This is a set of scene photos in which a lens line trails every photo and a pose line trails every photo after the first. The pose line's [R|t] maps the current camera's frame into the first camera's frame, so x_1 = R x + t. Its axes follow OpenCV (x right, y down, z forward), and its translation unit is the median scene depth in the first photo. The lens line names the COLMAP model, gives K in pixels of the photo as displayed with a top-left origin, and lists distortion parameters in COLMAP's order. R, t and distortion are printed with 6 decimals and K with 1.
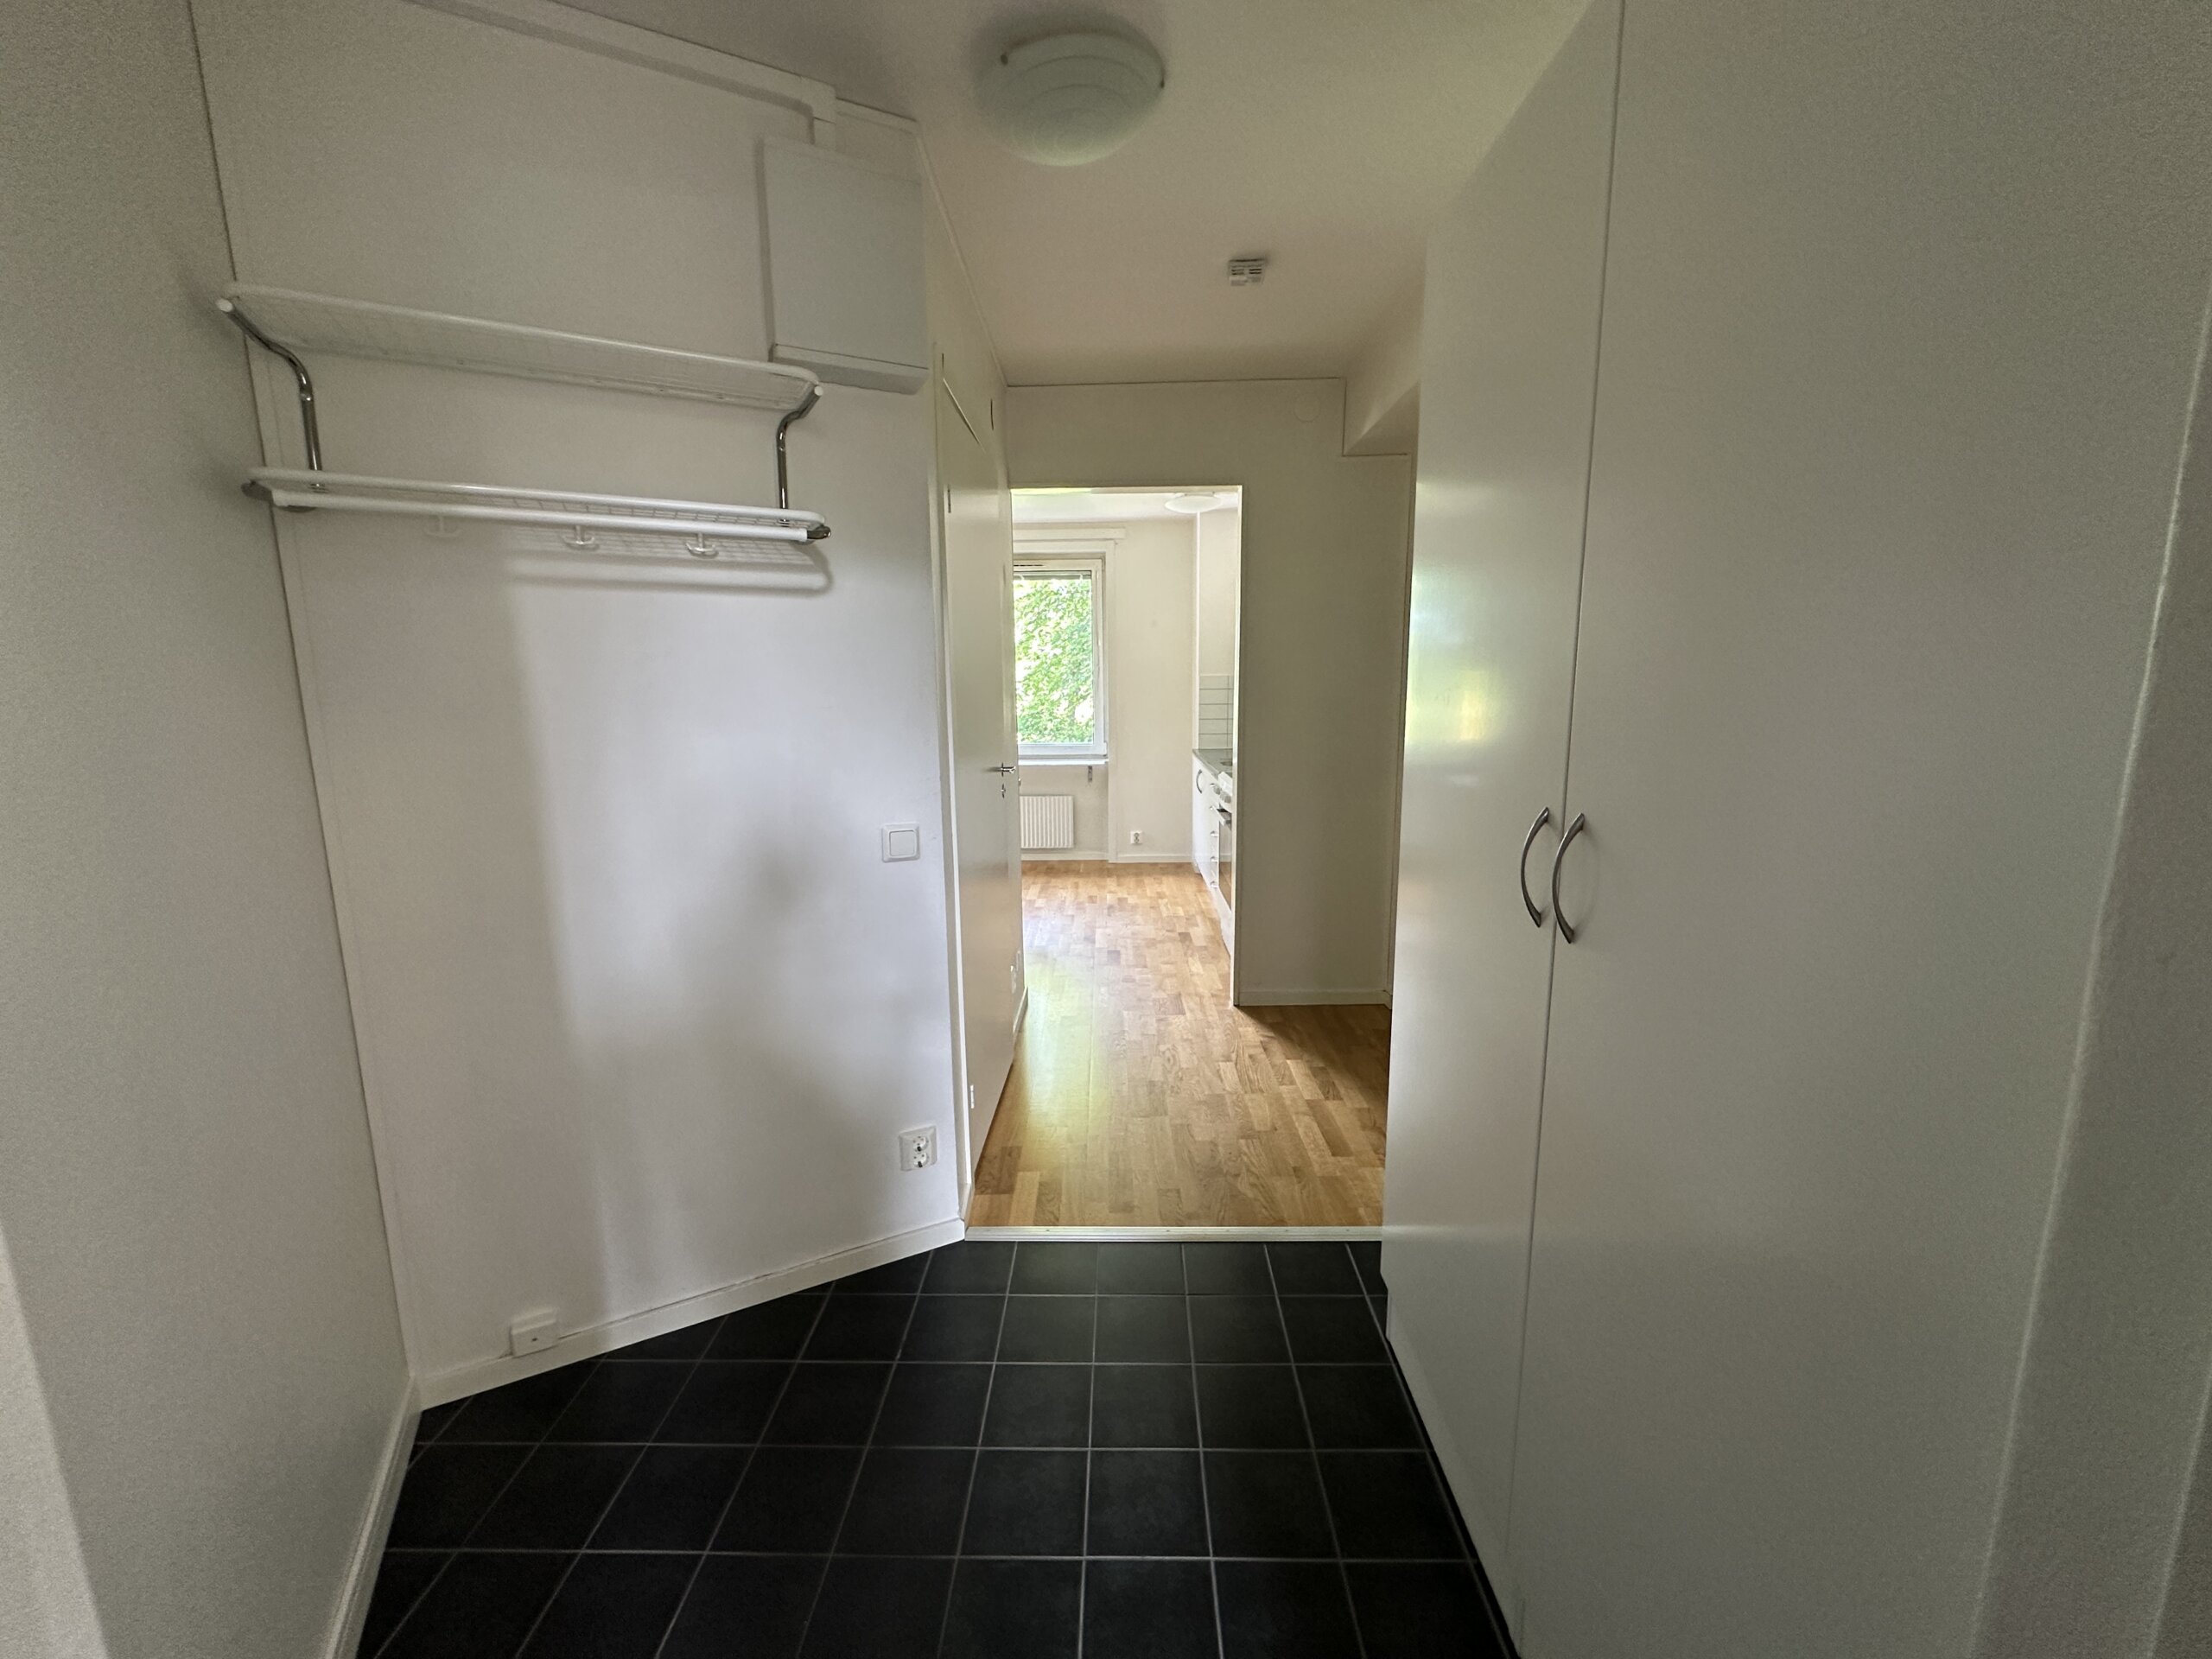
lens RADIAL K [[884.3, 0, 1102.5], [0, 884.3, 826.8], [0, 0, 1]] dist [-0.002717, 0.001207]
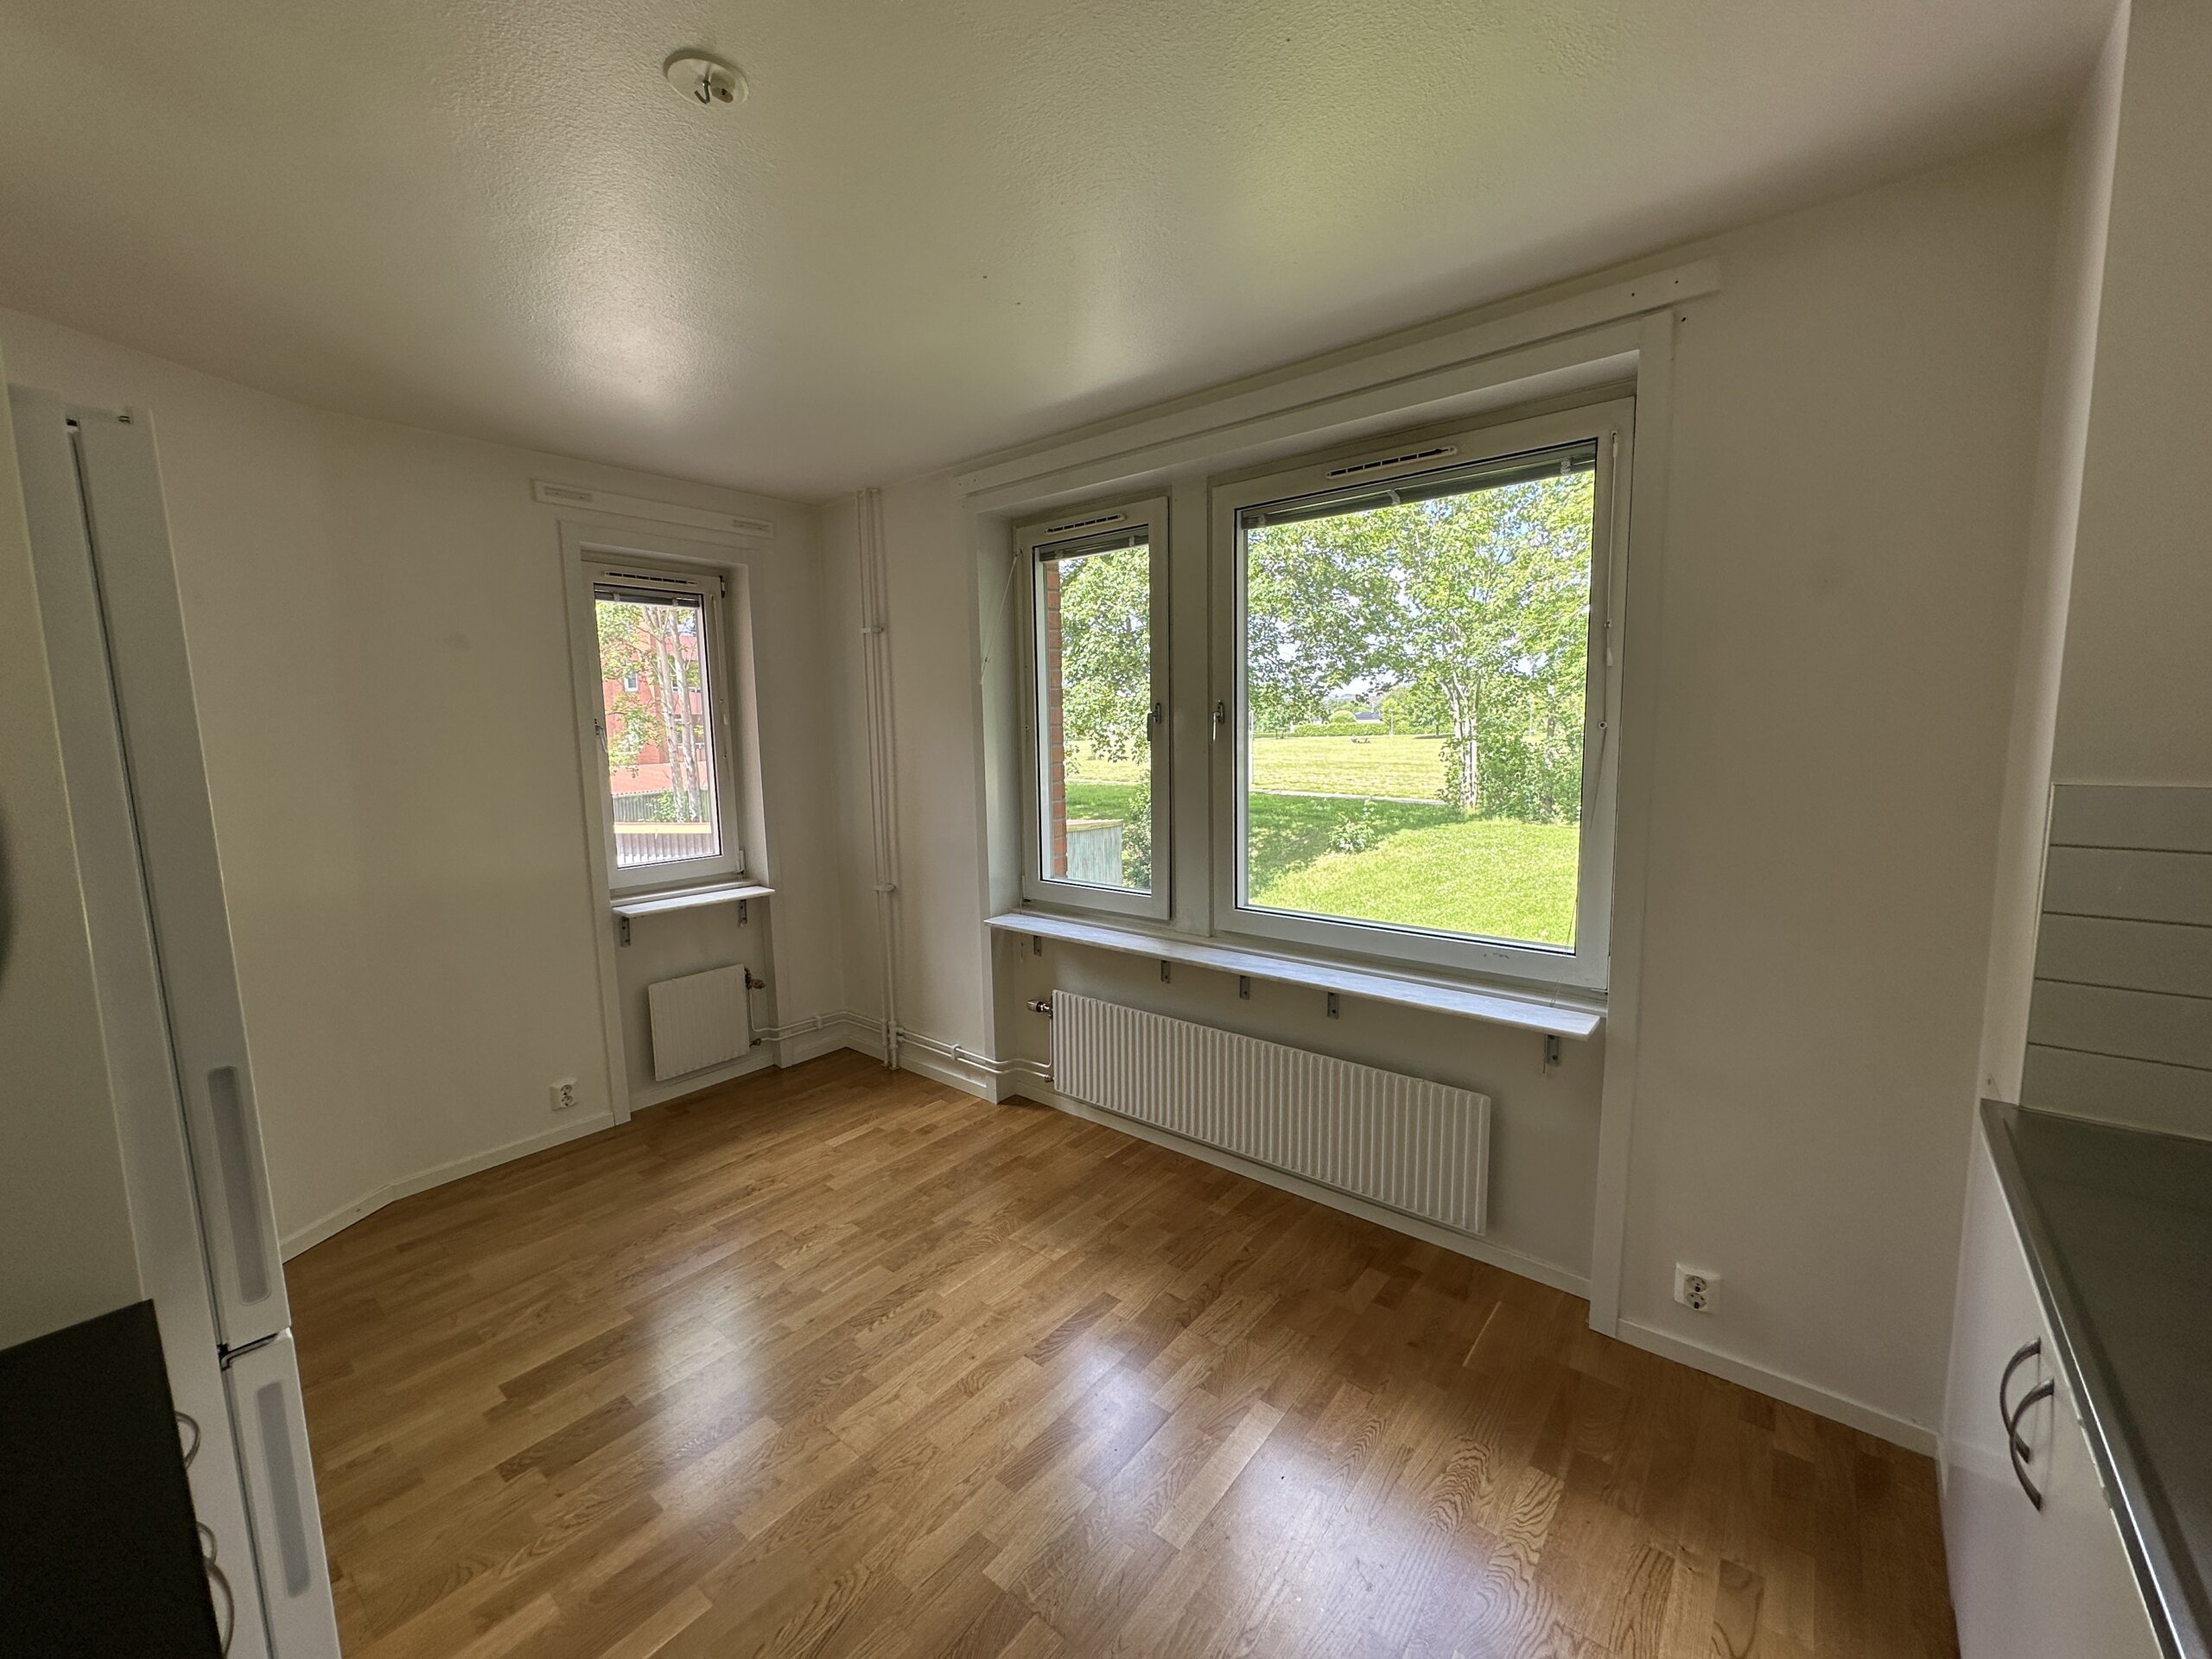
lens RADIAL K [[884.3, 0, 1103.0], [0, 884.3, 828.0], [0, 0, 1]] dist [-0.002717, 0.001207]
pose [[0.779435, 0.070828, -0.622467, 0.067501], [-0.093462, 0.995616, -0.003744, -0.147841], [0.619472, 0.061095, 0.782637, 0.739258]]
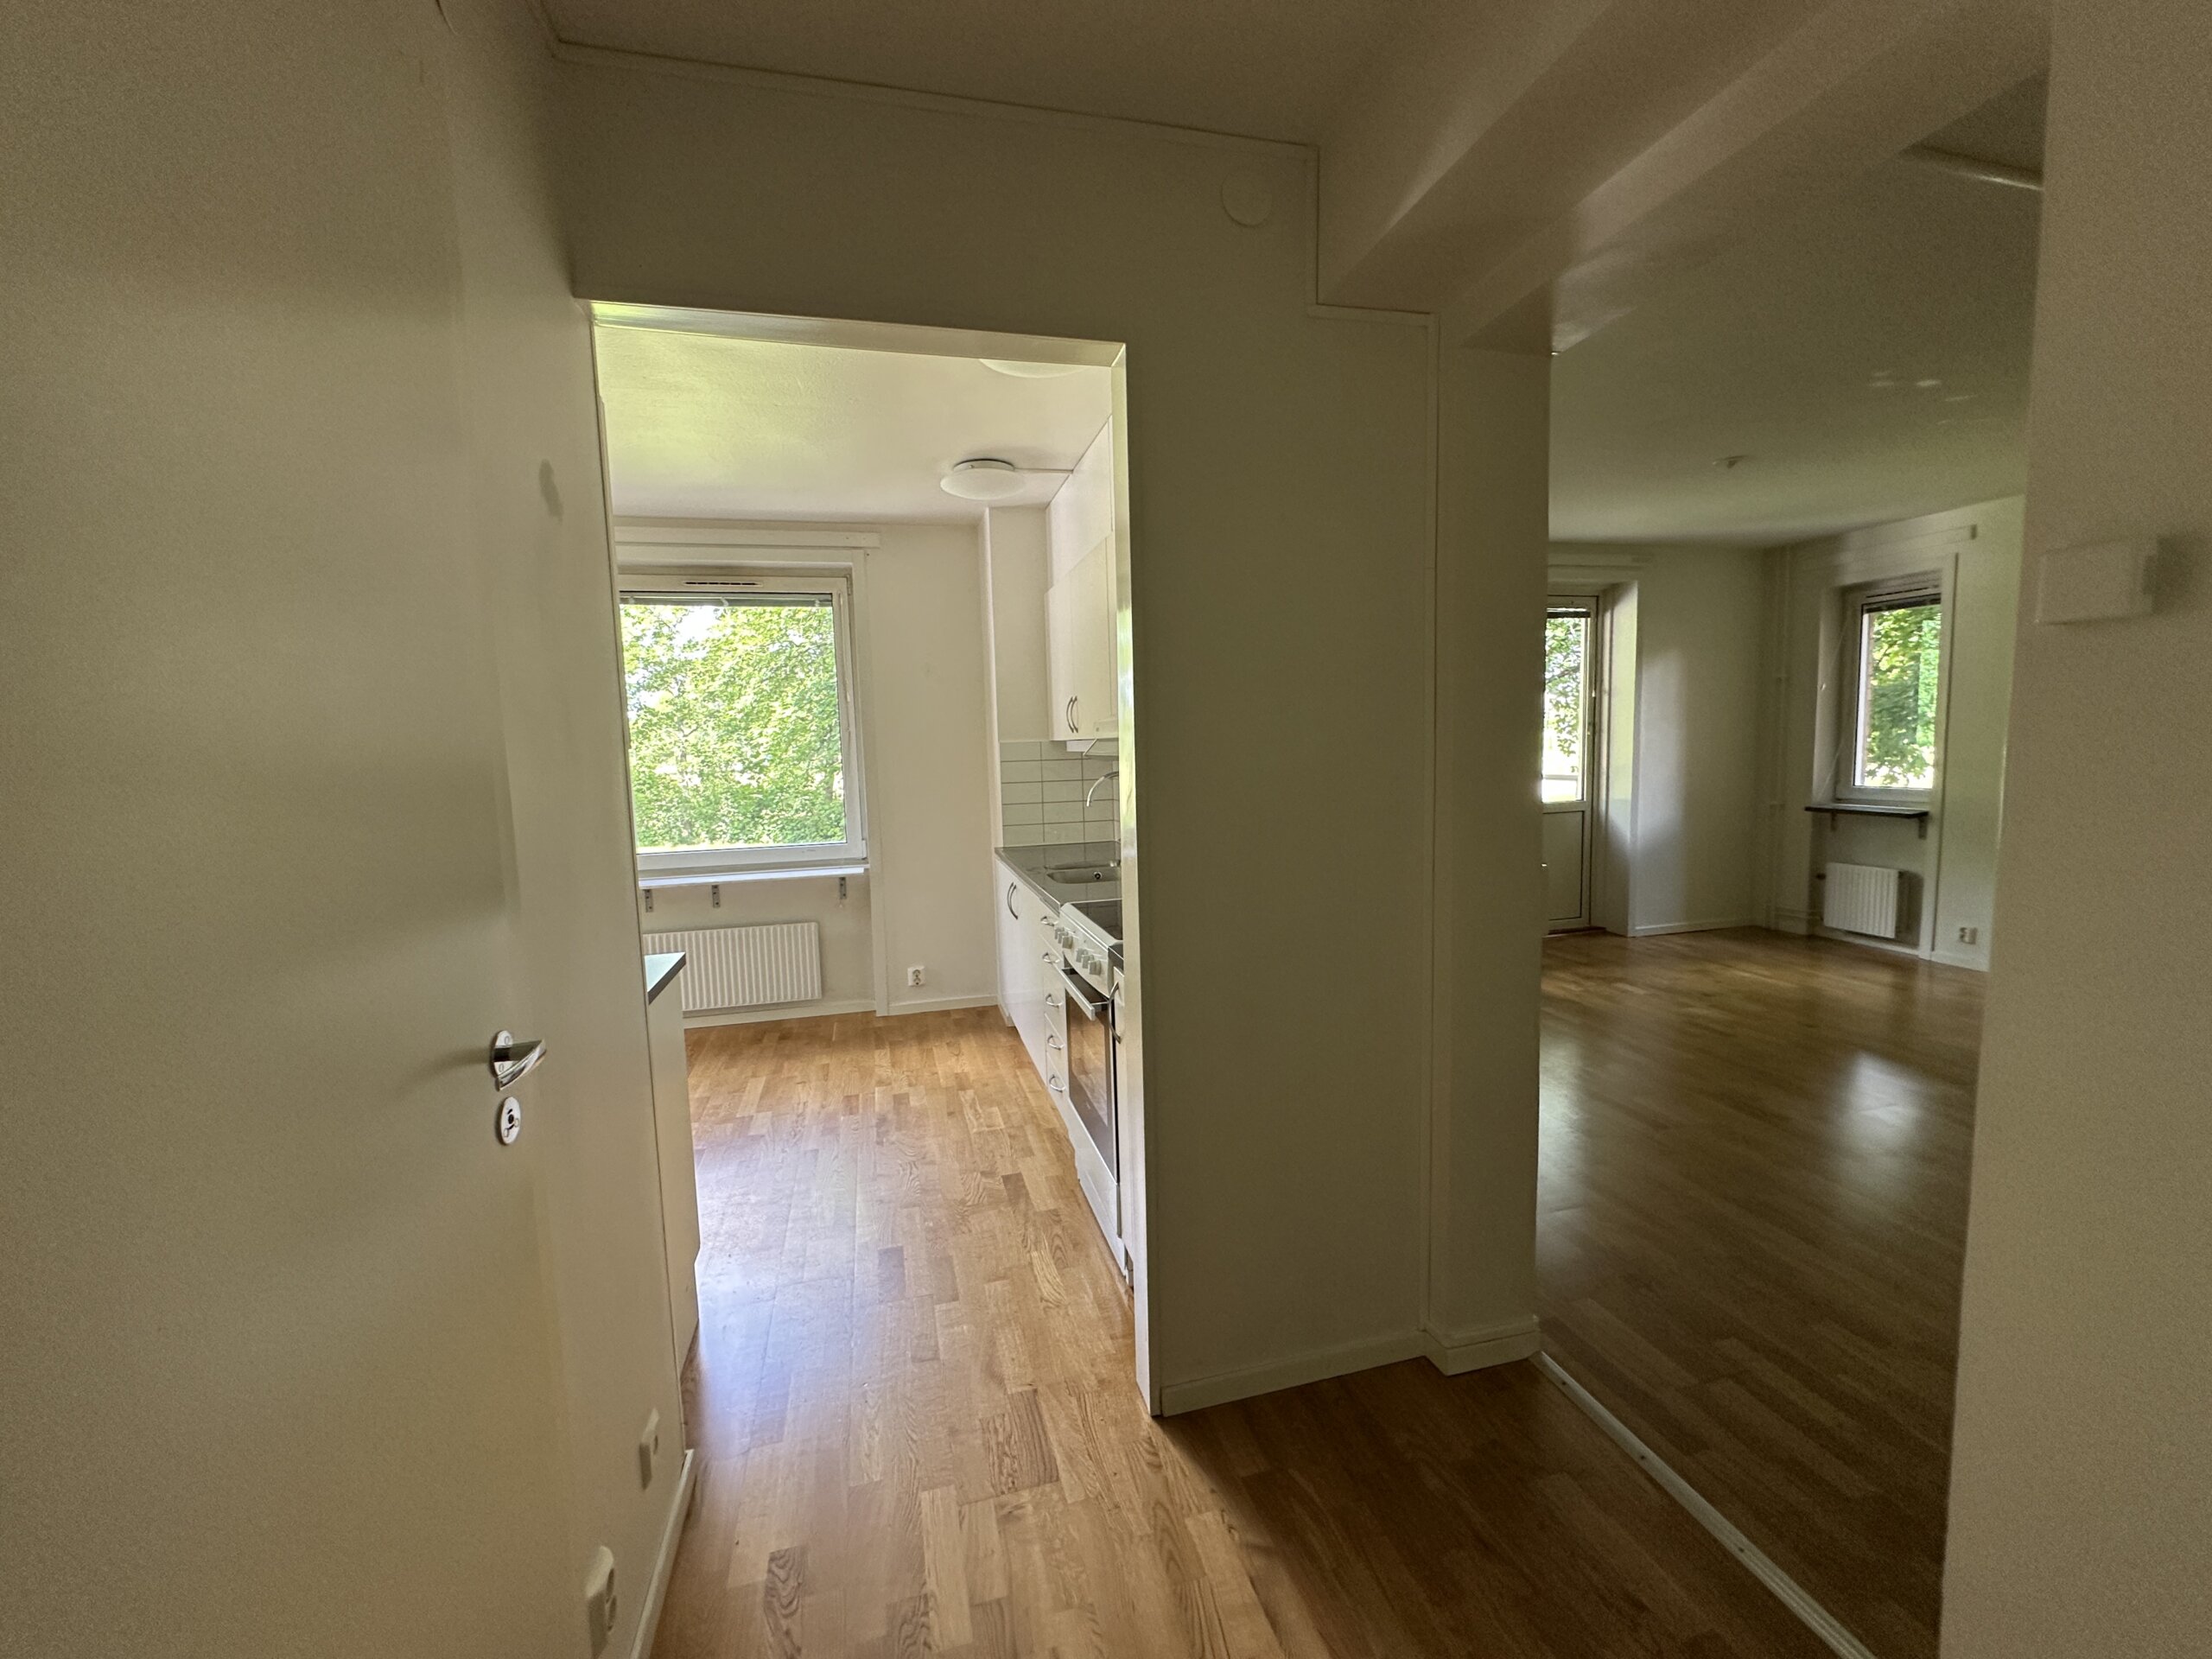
lens RADIAL K [[884.3, 0, 1106.4], [0, 884.3, 830.9], [0, 0, 1]] dist [-0.002717, 0.001207]
pose [[0.964791, -0.041975, 0.259646, 0.008342], [0.059438, 0.996441, -0.059769, -0.059804], [-0.256214, 0.073098, 0.963852, 0.342102]]
